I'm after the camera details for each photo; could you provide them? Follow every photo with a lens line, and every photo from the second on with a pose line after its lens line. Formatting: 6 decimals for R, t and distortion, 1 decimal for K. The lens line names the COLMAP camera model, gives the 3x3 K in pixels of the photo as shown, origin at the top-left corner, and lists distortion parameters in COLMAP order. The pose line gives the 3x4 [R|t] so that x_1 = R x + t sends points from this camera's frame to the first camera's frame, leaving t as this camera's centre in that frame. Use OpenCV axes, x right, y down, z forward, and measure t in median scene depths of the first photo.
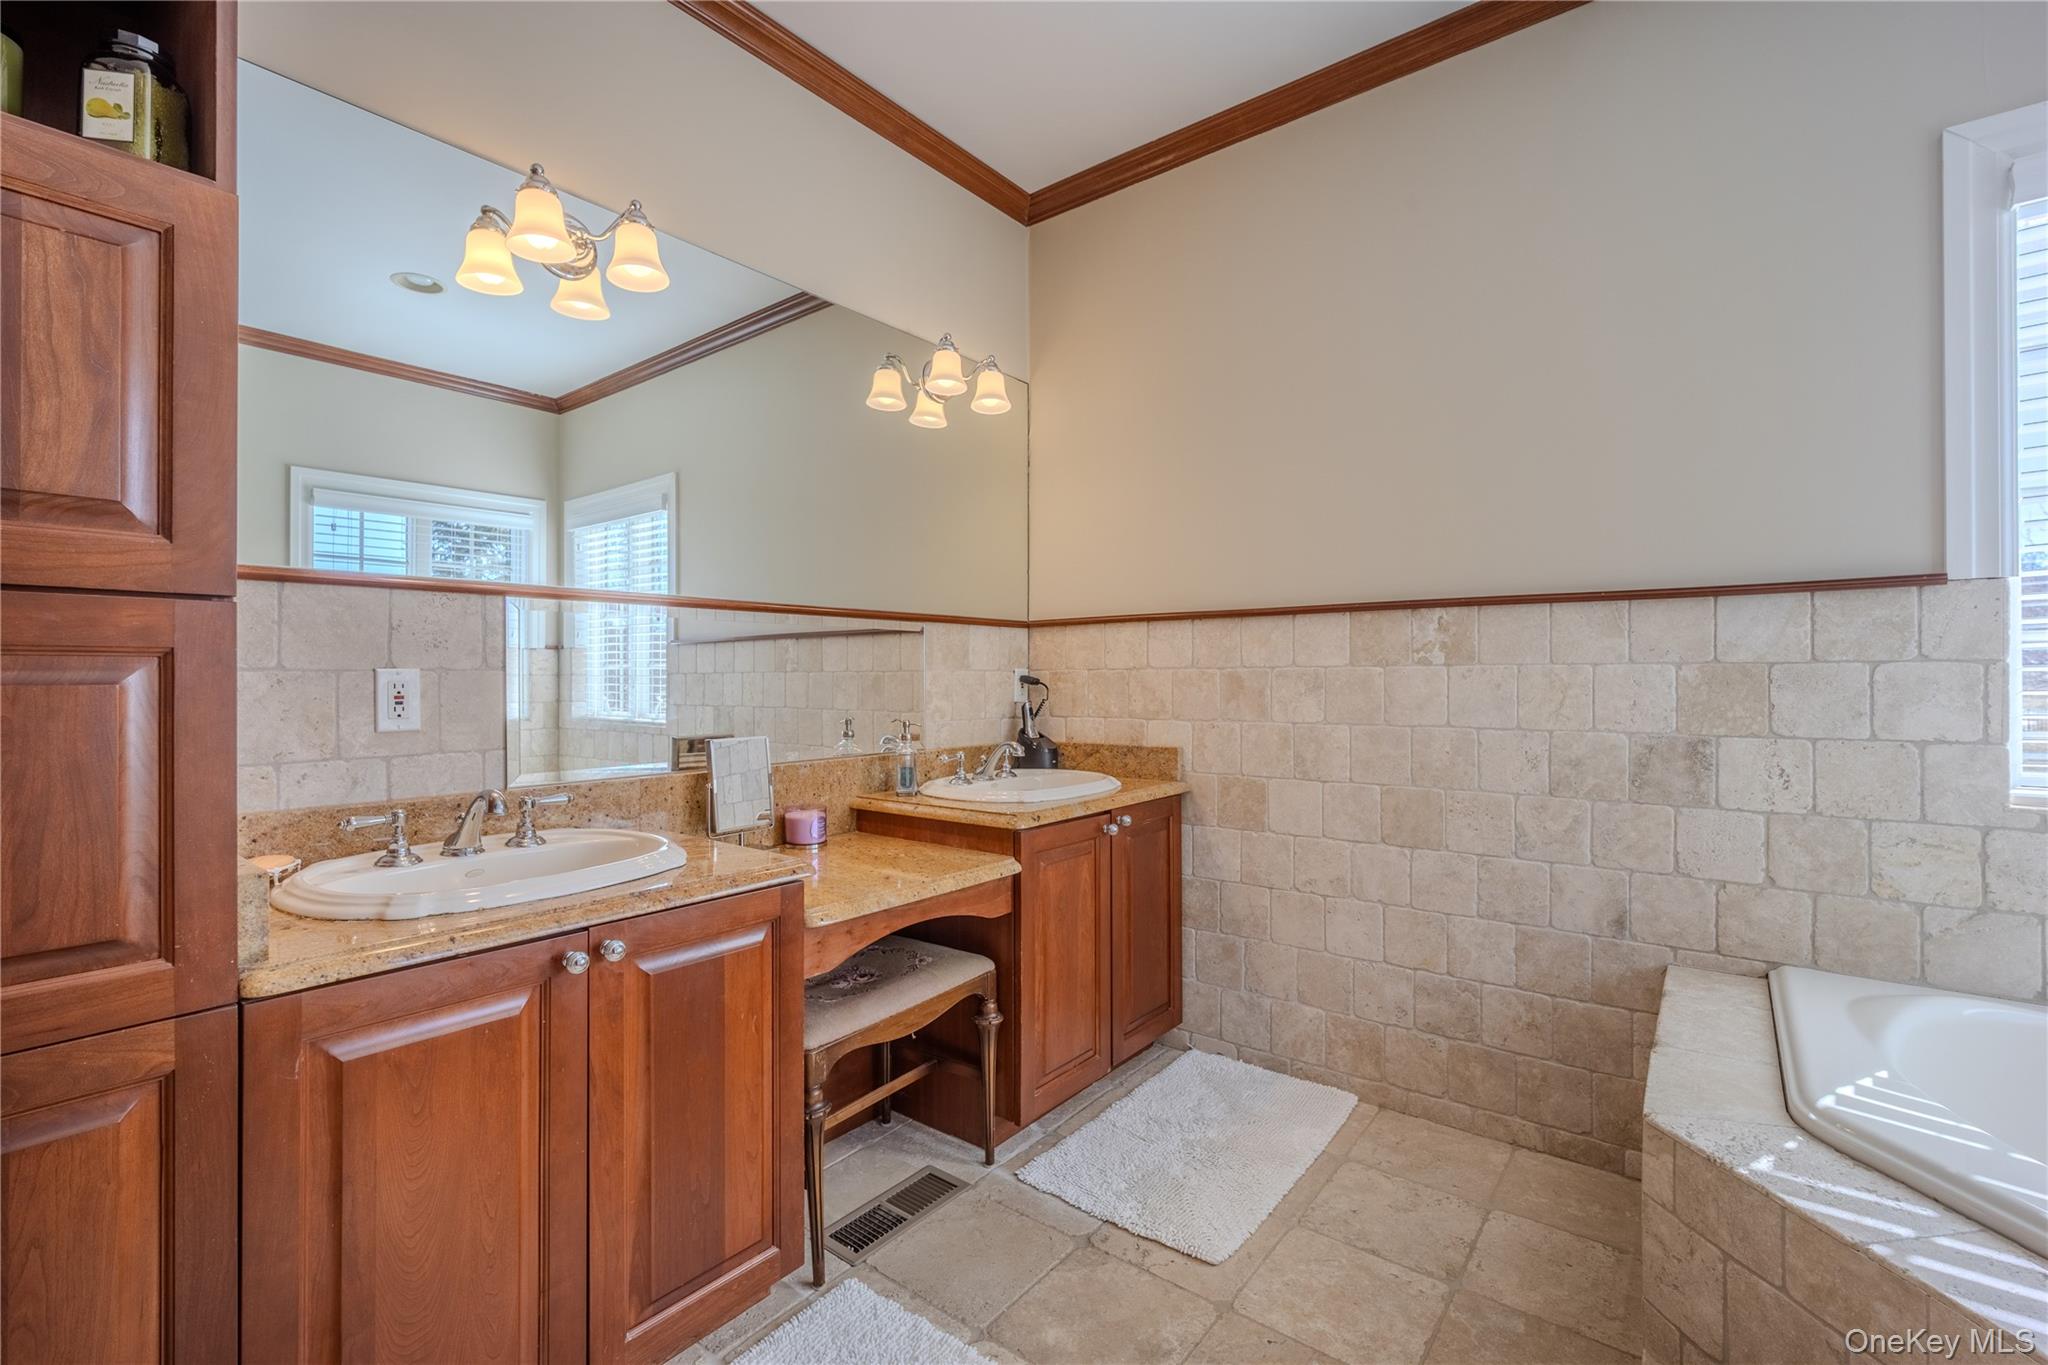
lens RADIAL K [[890.6, 0, 1022.9], [0, 890.6, 678.7], [0, 0, 1]] dist [-0.010126, 0.002276]
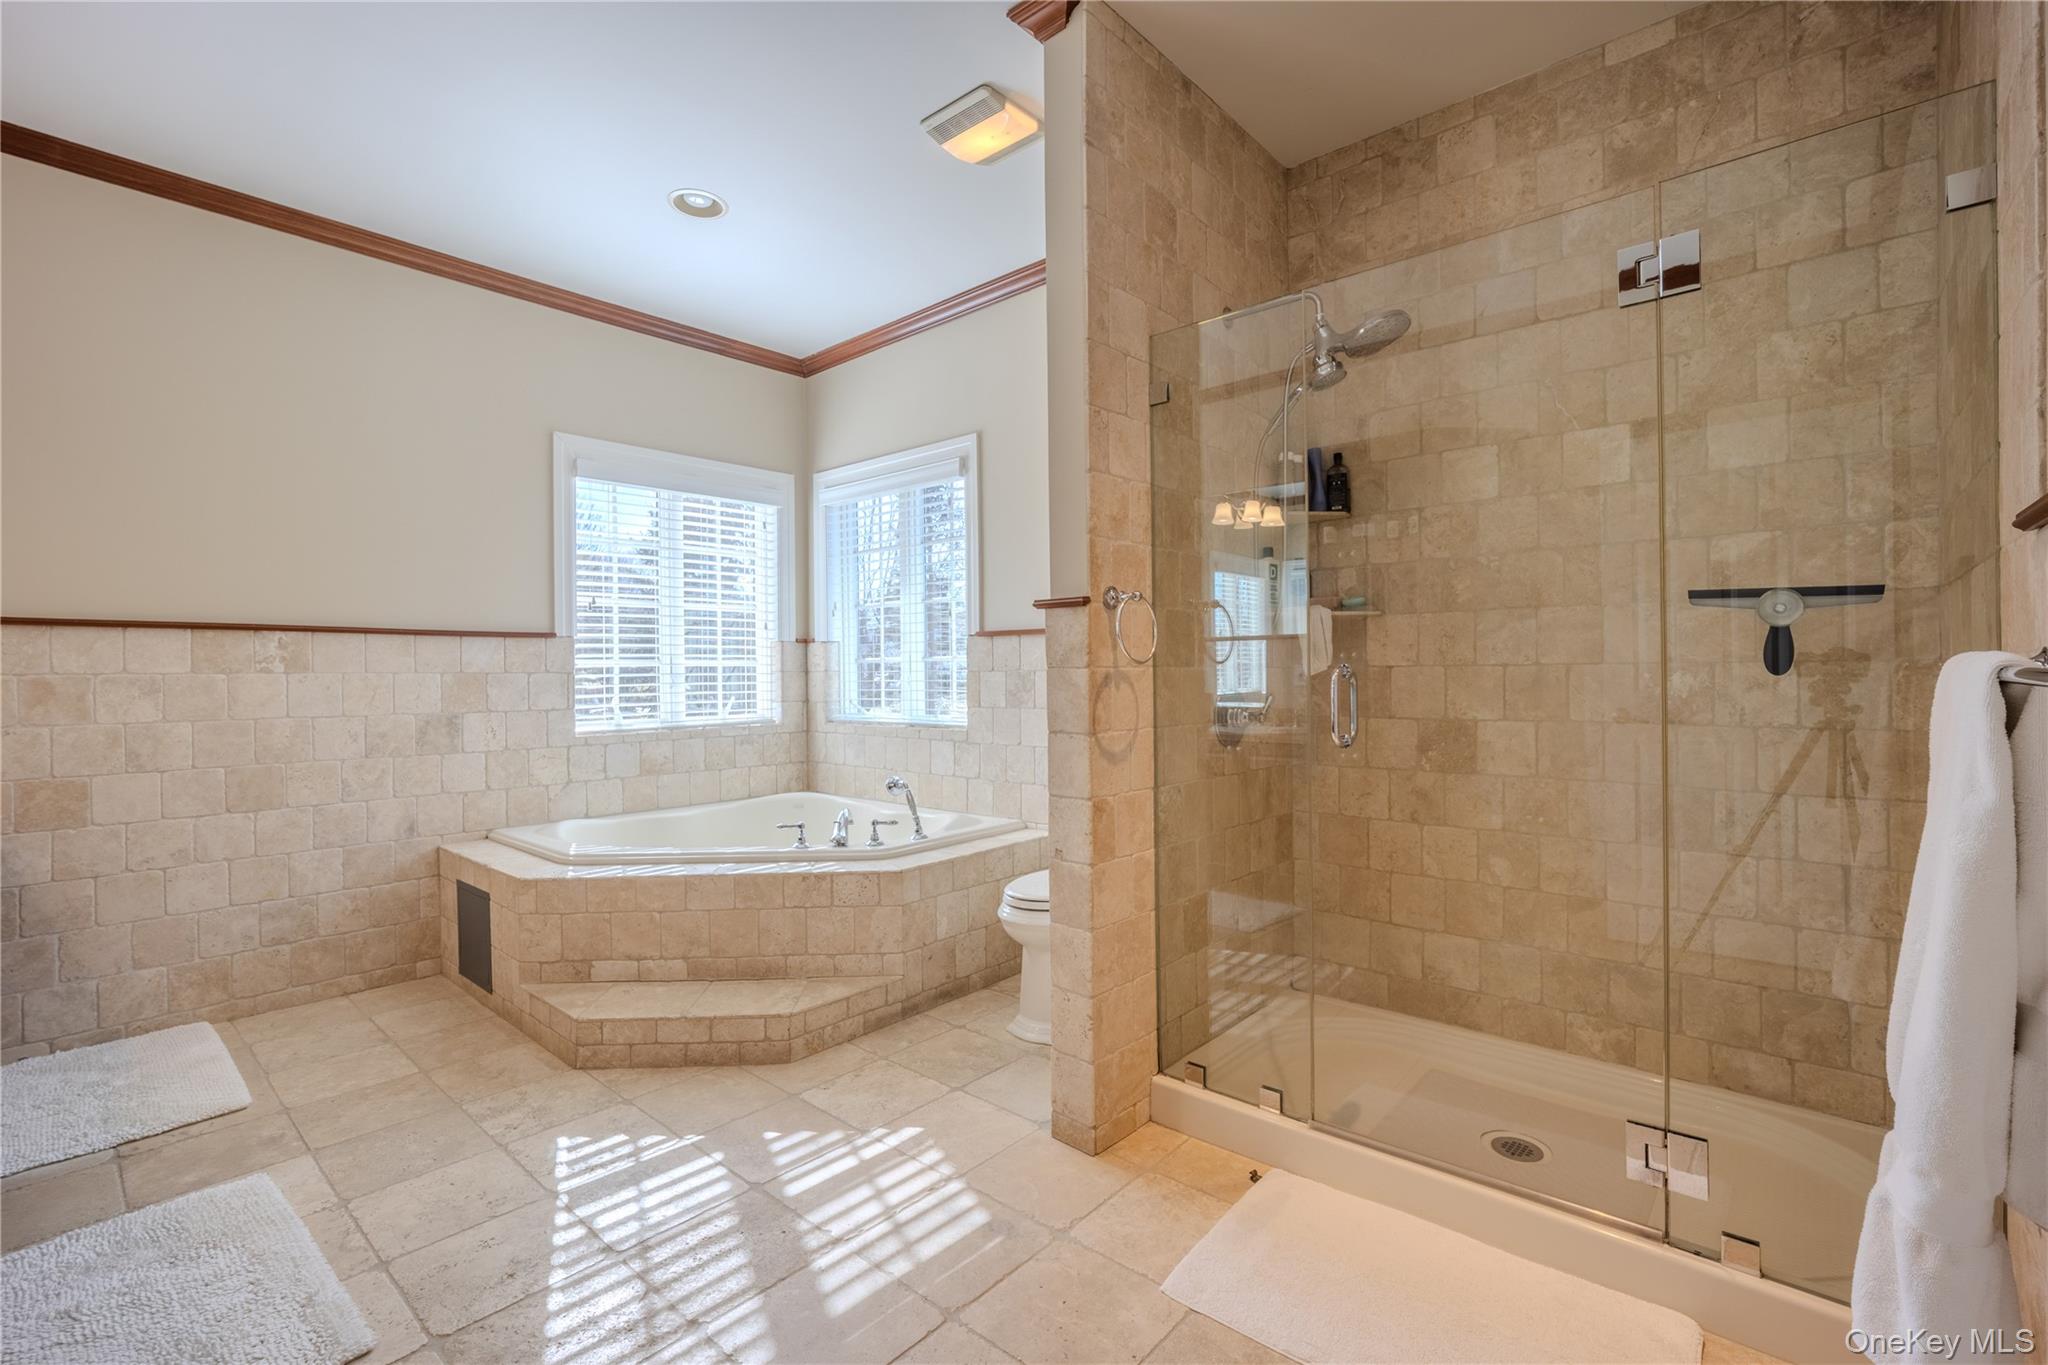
lens RADIAL K [[890.6, 0, 1024.4], [0, 890.6, 678.9], [0, 0, 1]] dist [-0.010126, 0.002276]
pose [[0.063026, -0.003039, 0.998007, -0.844266], [0.007760, 0.999967, 0.002555, -0.000933], [-0.997982, 0.007584, 0.063047, -0.235802]]
